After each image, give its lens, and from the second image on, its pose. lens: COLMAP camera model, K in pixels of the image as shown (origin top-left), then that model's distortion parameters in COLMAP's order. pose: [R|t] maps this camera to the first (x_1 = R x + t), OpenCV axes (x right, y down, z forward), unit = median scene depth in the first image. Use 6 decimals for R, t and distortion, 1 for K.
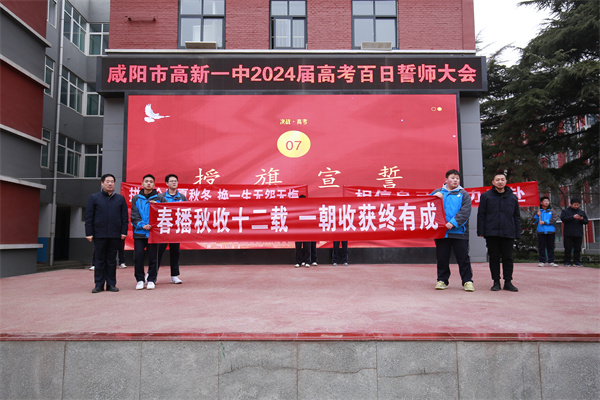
lens RADIAL K [[430.5, 0, 299.7], [0, 430.5, 201.3], [0, 0, 1]] dist [0.004791, 0.005205]
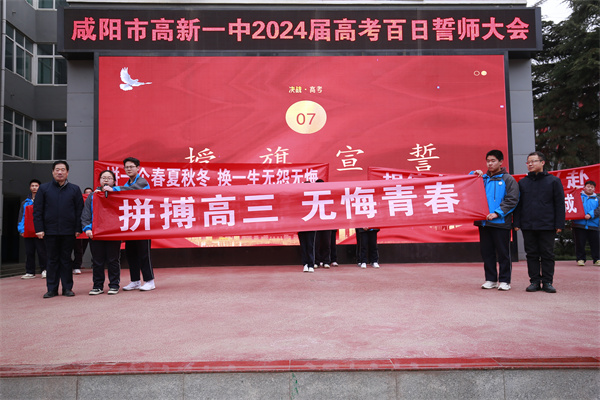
lens RADIAL K [[509.3, 0, 299.9], [0, 509.3, 200.4], [0, 0, 1]] dist [0.023838, 0.008919]
pose [[0.999657, -0.008017, 0.024945, -0.049780], [0.007476, 0.999737, 0.021703, 0.003177], [-0.025113, -0.021509, 0.999453, 0.034946]]
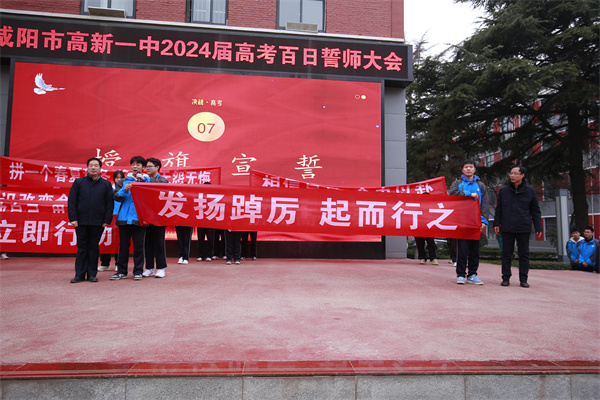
lens RADIAL K [[423.0, 0, 301.4], [0, 423.0, 199.1], [0, 0, 1]] dist [0.003269, 0.006001]
pose [[0.994282, 0.028620, 0.102883, 0.097763], [-0.029675, 0.999521, 0.008737, 0.007243], [-0.102584, -0.011740, 0.994655, 0.080056]]
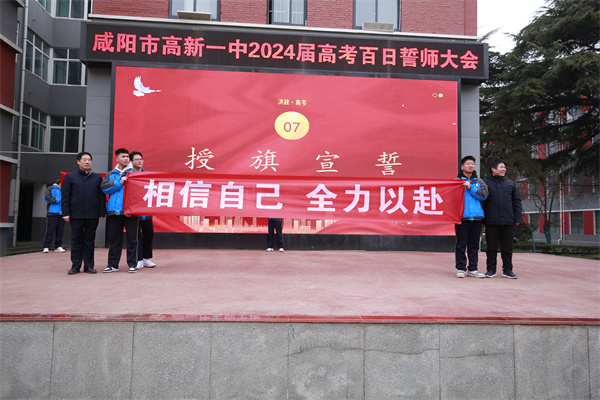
lens RADIAL K [[454.4, 0, 300.0], [0, 454.4, 198.8], [0, 0, 1]] dist [0.011385, 0.006260]
pose [[0.996902, 0.026851, 0.073930, -0.065340], [-0.029197, 0.999098, 0.030829, -0.001237], [-0.073036, -0.032892, 0.996787, -0.018899]]
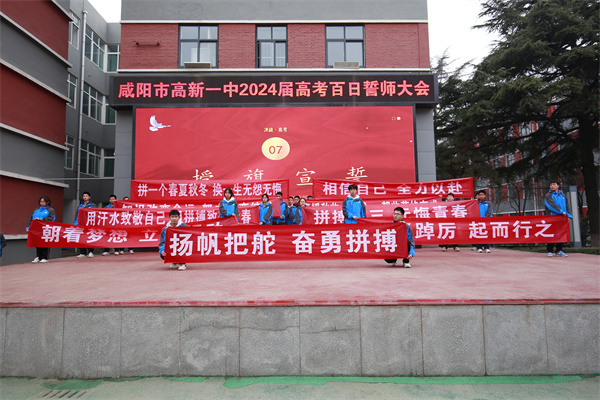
lens RADIAL K [[377.0, 0, 299.1], [0, 377.0, 199.6], [0, 0, 1]] dist [-0.007926, 0.001521]
pose [[0.999978, -0.005705, 0.003488, 0.045415], [0.005667, 0.999926, 0.010765, -0.003556], [-0.003549, -0.010745, 0.999936, -0.038298]]
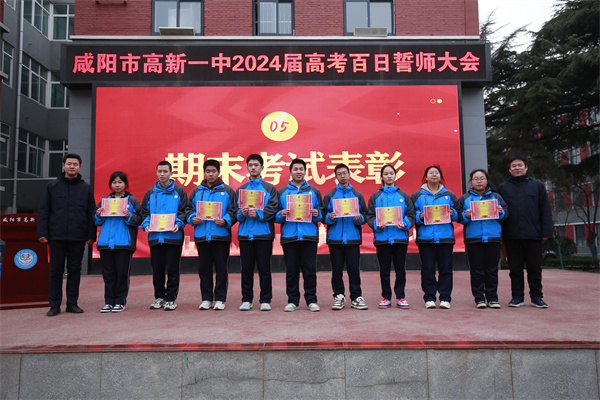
lens RADIAL K [[484.9, 0, 300.4], [0, 484.9, 199.6], [0, 0, 1]] dist [0.018435, 0.009037]
pose [[0.999924, -0.005595, 0.010962, 0.017674], [0.005645, 0.999974, -0.004534, -0.002580], [-0.010936, 0.004596, 0.999930, -0.024868]]
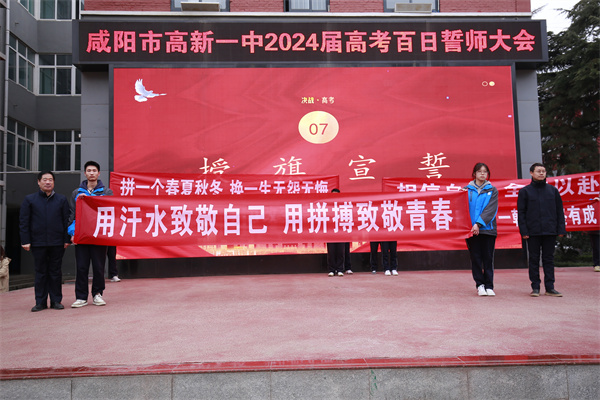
lens RADIAL K [[514.8, 0, 299.5], [0, 514.8, 201.8], [0, 0, 1]] dist [0.025957, 0.006358]
pose [[0.999011, -0.013773, 0.042284, -0.092419], [0.013470, 0.999882, 0.007445, 0.001762], [-0.042381, -0.006868, 0.999078, 0.014246]]
